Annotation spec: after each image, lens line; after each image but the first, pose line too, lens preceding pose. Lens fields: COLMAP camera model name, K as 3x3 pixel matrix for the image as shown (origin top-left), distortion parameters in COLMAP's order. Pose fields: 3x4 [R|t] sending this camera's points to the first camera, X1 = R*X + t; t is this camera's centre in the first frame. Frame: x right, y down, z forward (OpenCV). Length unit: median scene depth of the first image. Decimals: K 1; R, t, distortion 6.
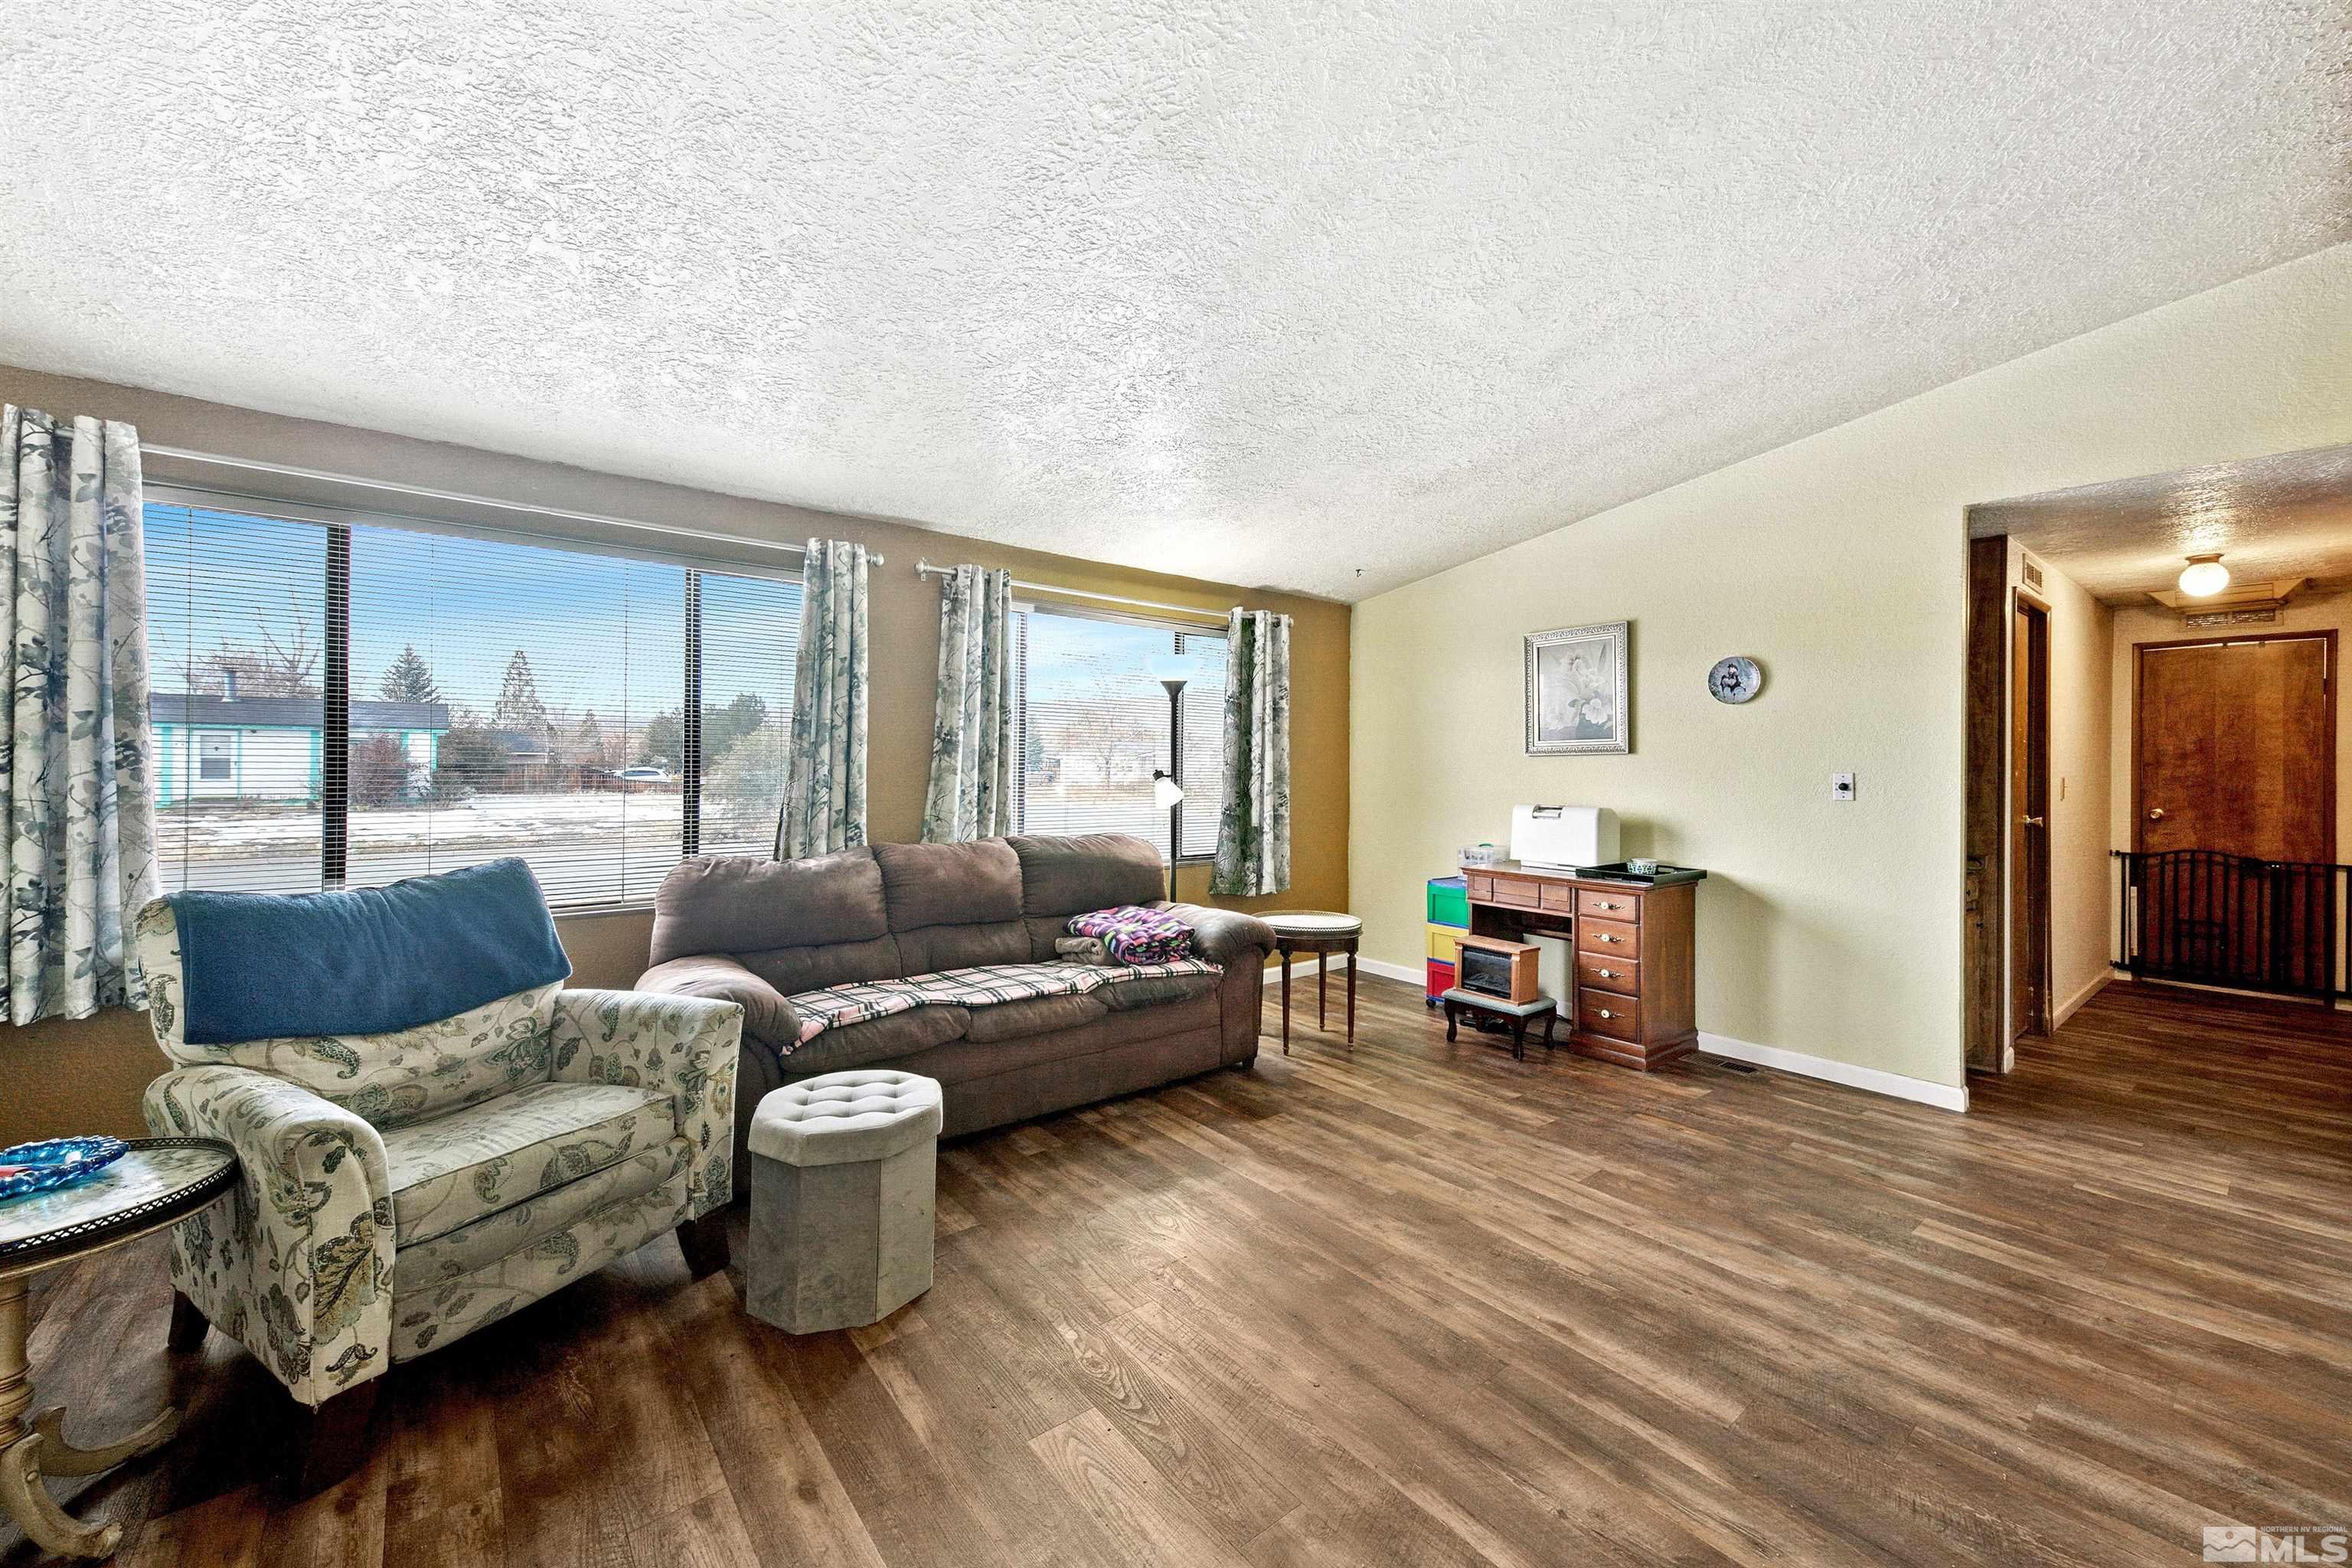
lens RADIAL K [[923.0, 0, 1172.2], [0, 923.0, 762.0], [0, 0, 1]] dist [0.012124, -0.000025]
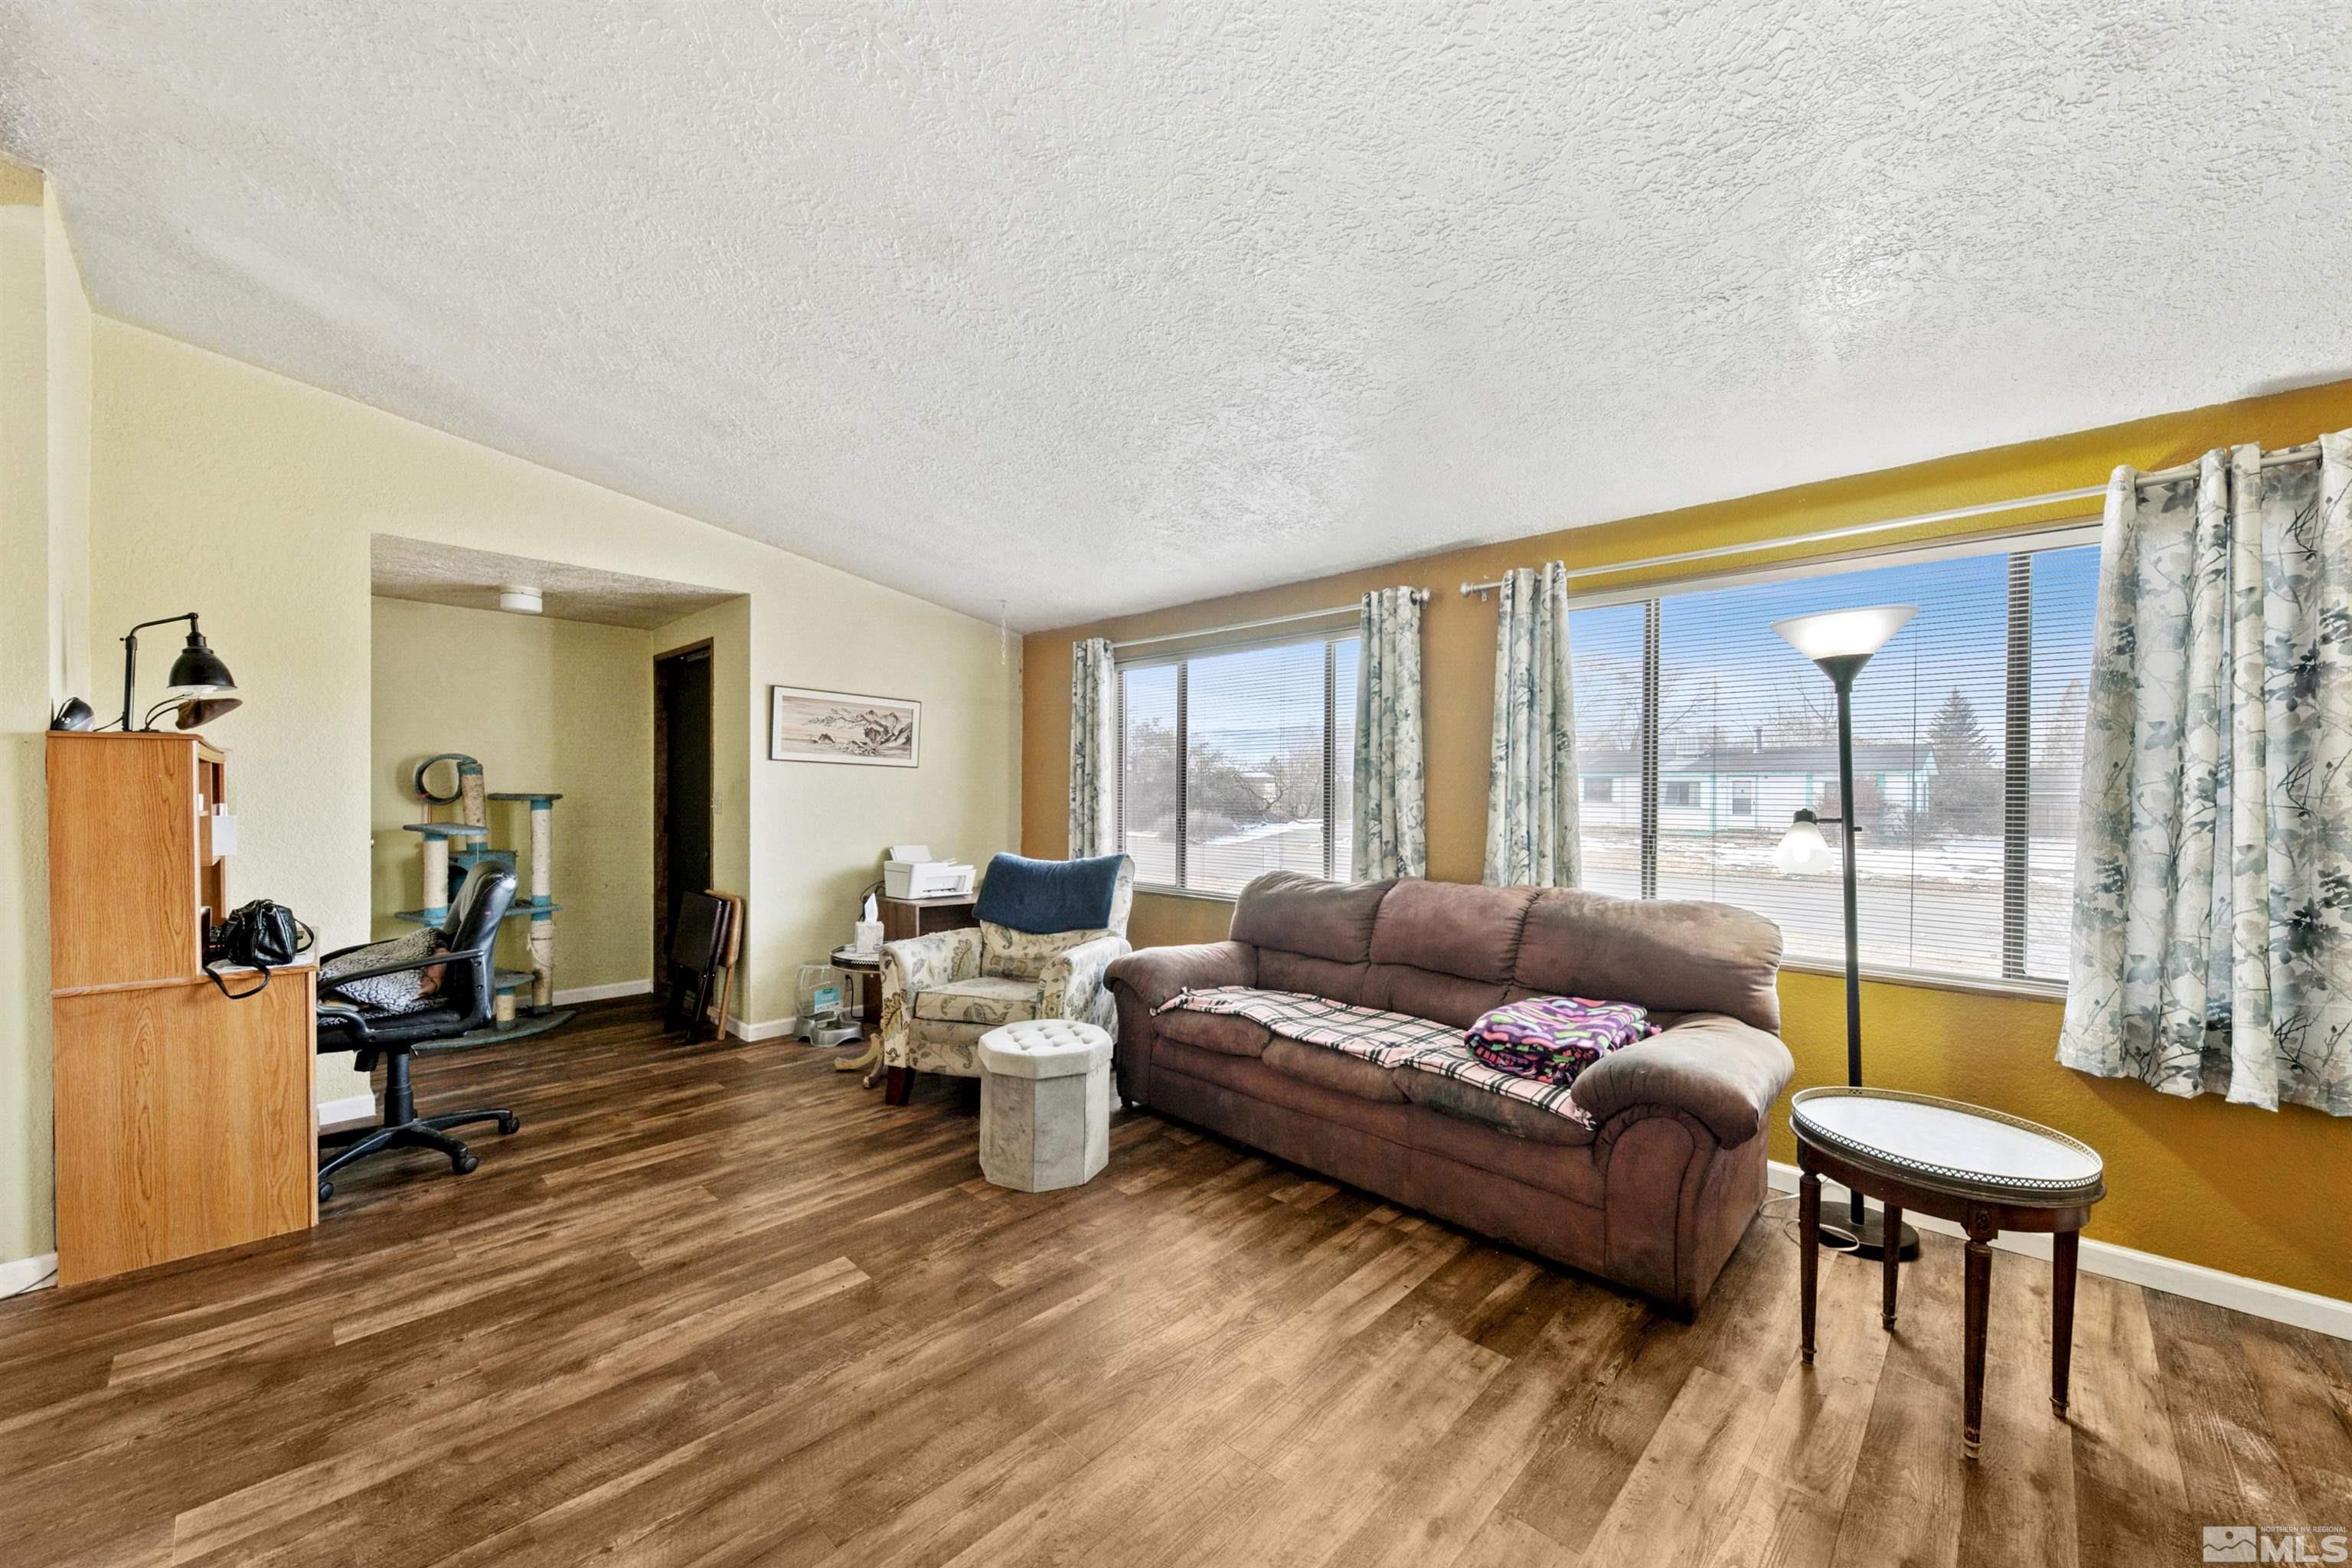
lens RADIAL K [[863.9, 0, 1162.3], [0, 863.9, 795.9], [0, 0, 1]] dist [0.017357, -0.003898]
pose [[0.133472, -0.003646, -0.991046, 0.611577], [-0.003599, 0.999985, -0.004164, 0.004681], [0.991046, 0.004123, 0.133457, 0.630526]]
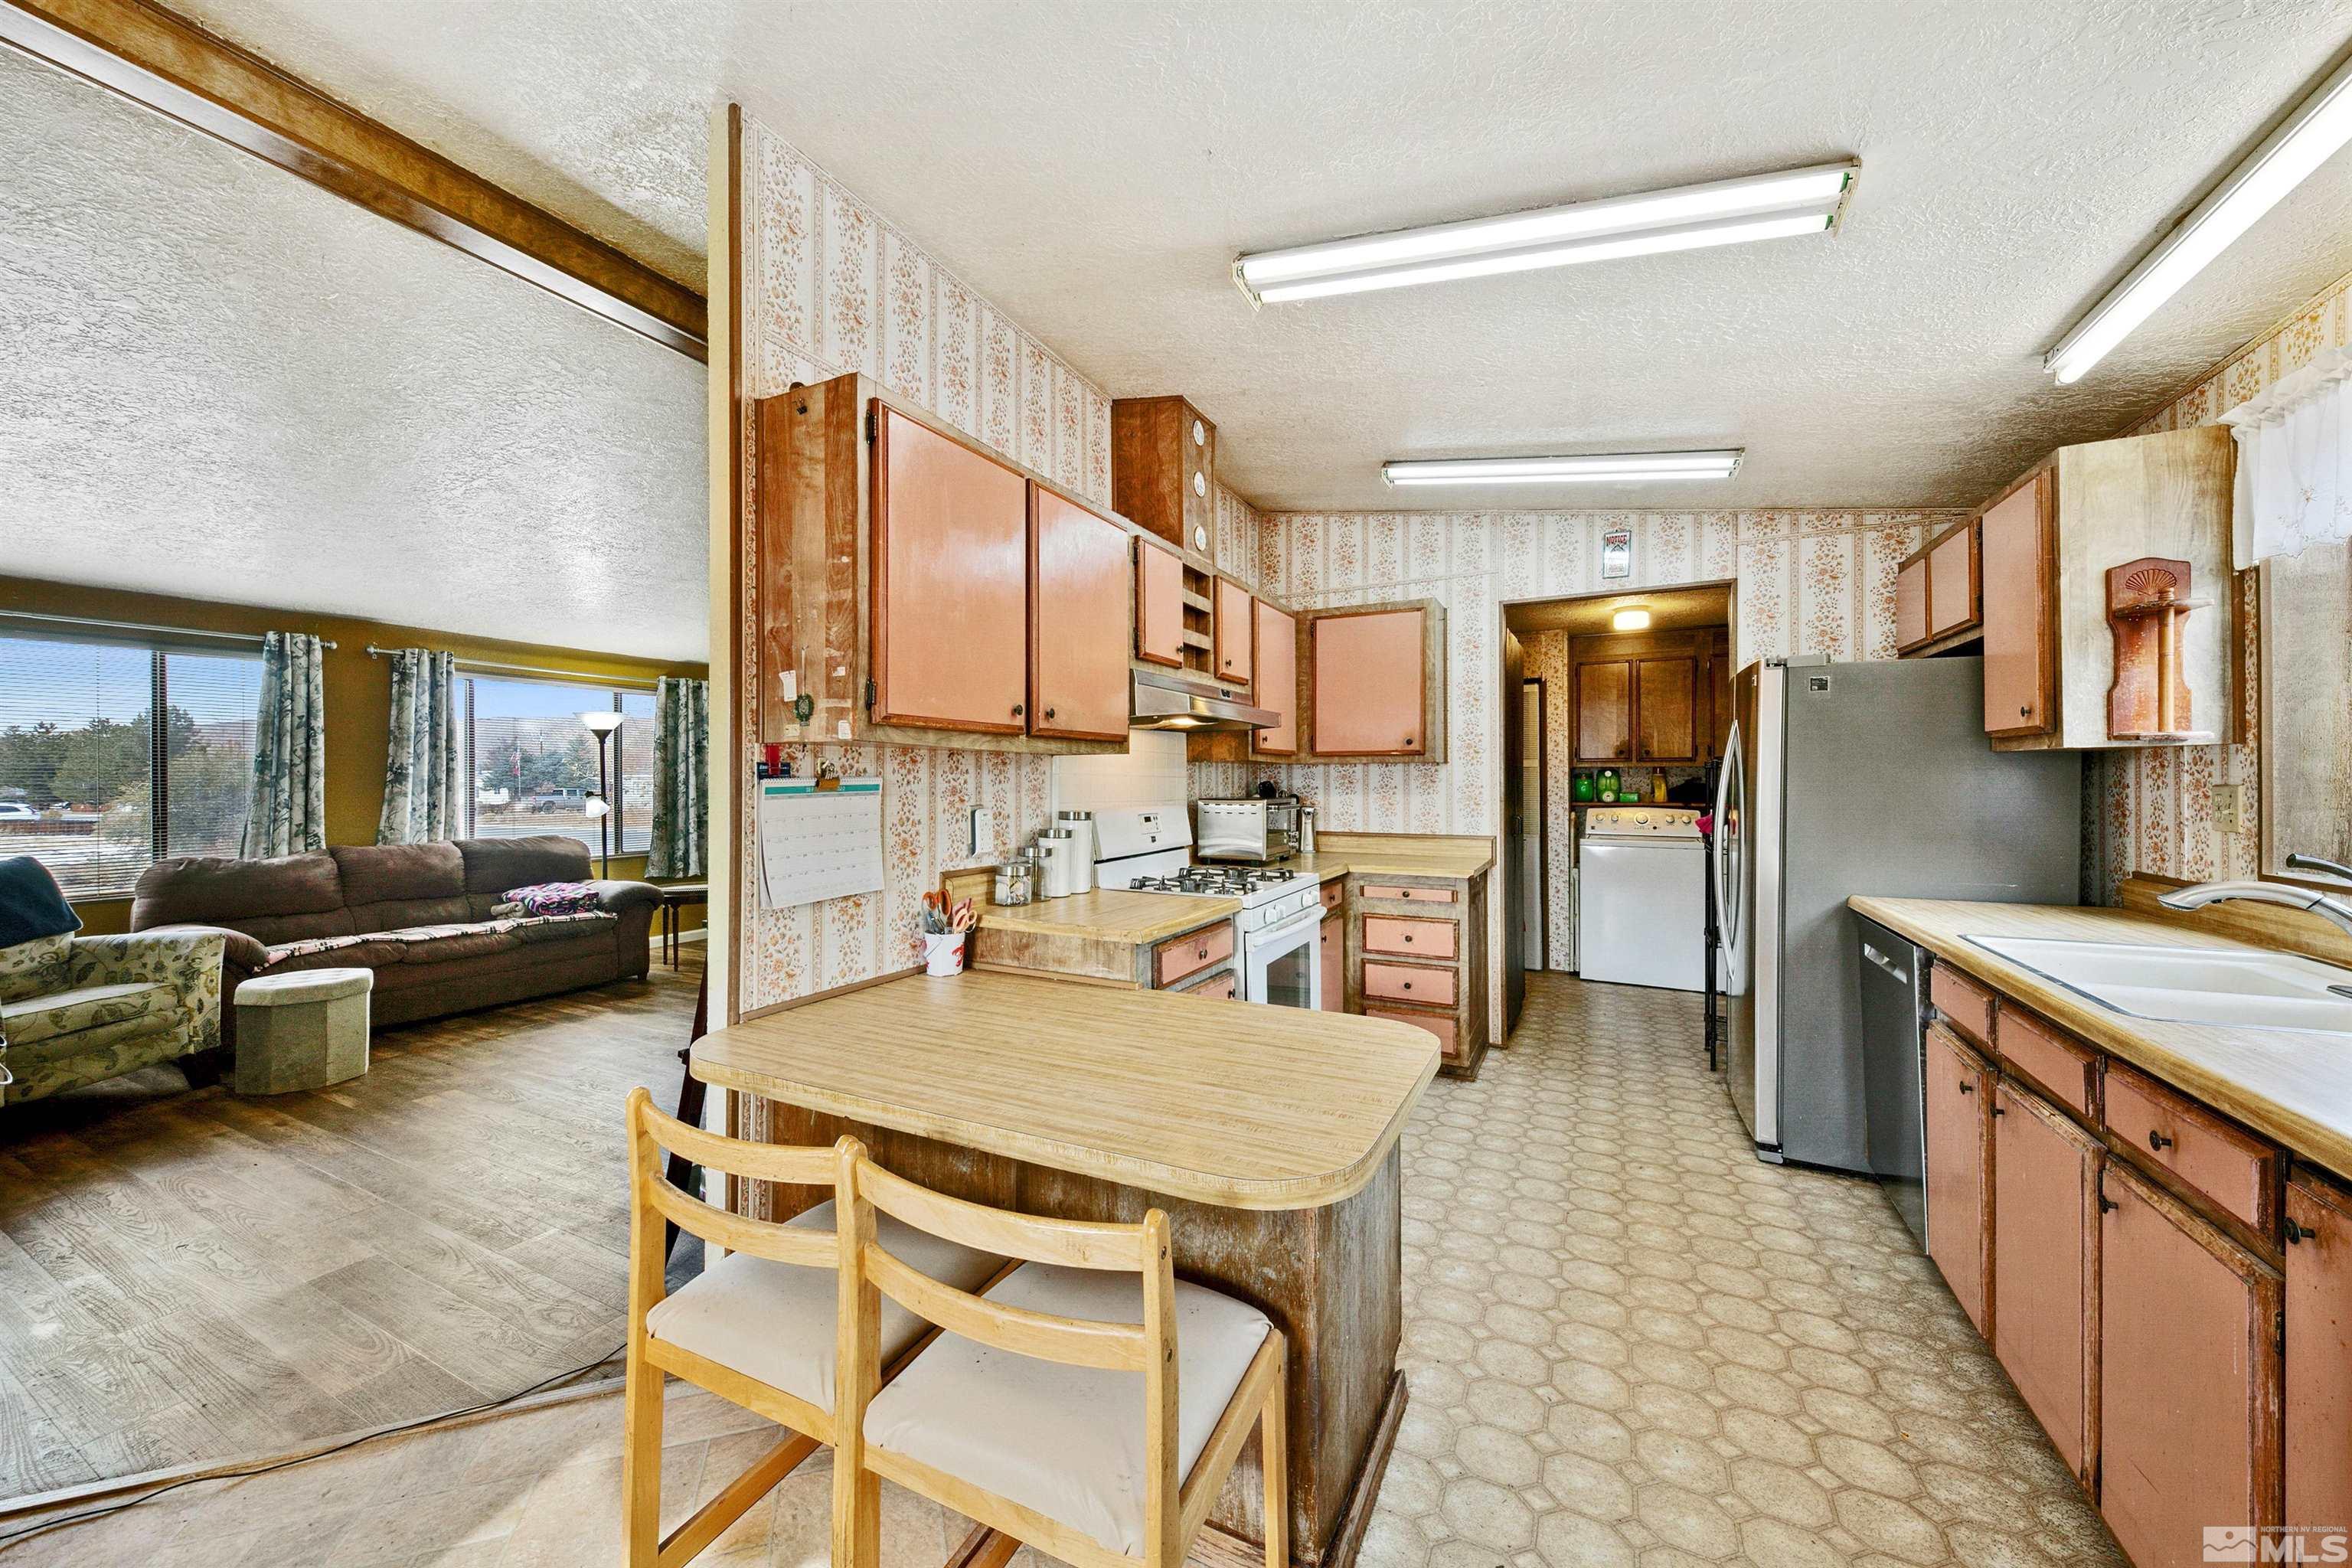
lens RADIAL K [[887.6, 0, 1176.0], [0, 887.6, 784.0], [0, 0, 1]] dist [0.000353, -0.004535]
pose [[0.910917, -0.015786, 0.412288, 0.308169], [0.012761, 0.999868, 0.010088, -0.005497], [-0.412393, -0.003928, 0.910998, -0.792454]]
